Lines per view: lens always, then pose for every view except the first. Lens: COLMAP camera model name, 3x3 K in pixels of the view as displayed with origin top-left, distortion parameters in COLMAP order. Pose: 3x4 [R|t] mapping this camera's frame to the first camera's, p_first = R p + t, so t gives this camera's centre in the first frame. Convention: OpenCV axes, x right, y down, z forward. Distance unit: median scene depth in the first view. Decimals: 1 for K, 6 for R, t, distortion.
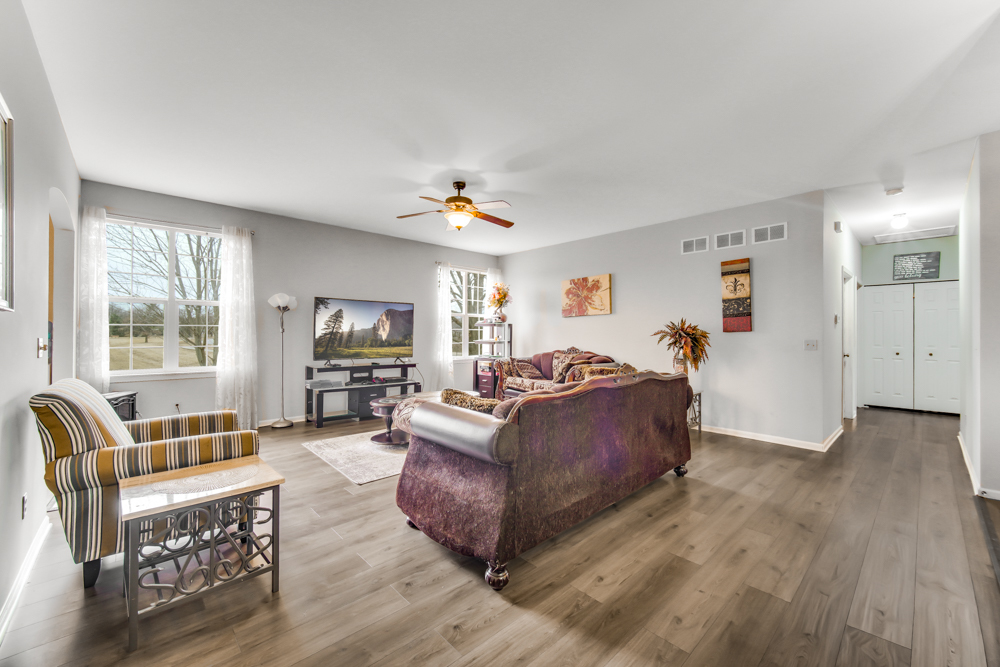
lens RADIAL K [[401.5, 0, 506.0], [0, 401.5, 330.1], [0, 0, 1]] dist [0.001743, 0.000037]
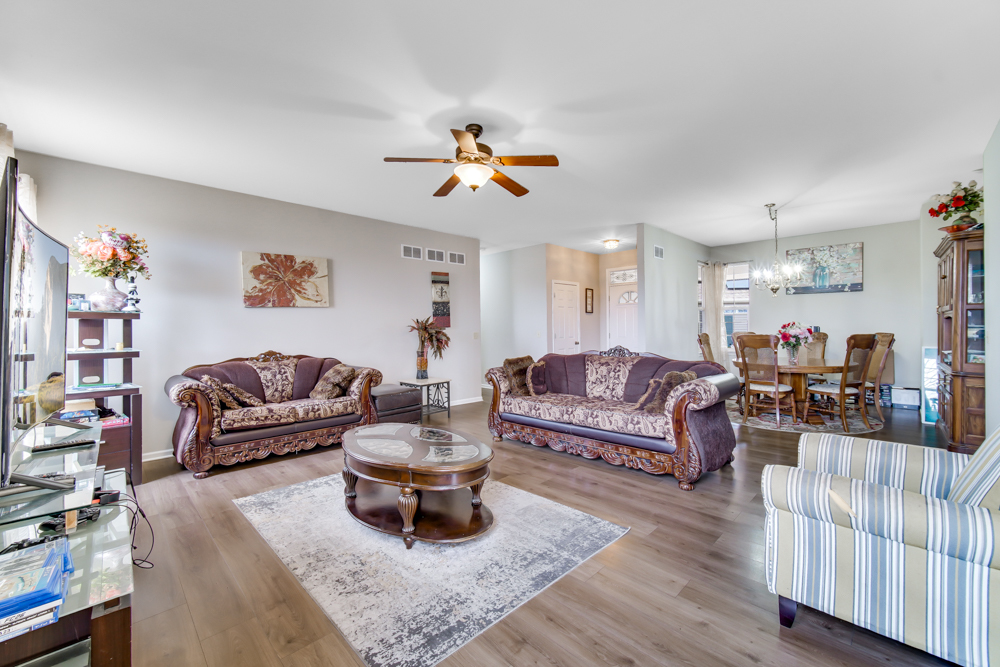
lens RADIAL K [[401.5, 0, 506.0], [0, 401.5, 330.1], [0, 0, 1]] dist [0.001743, 0.000037]
pose [[-0.031305, -0.011885, 0.999439, -0.649068], [-0.000528, 0.999929, 0.011874, -0.002813], [-0.999510, -0.000156, -0.031310, 0.729994]]
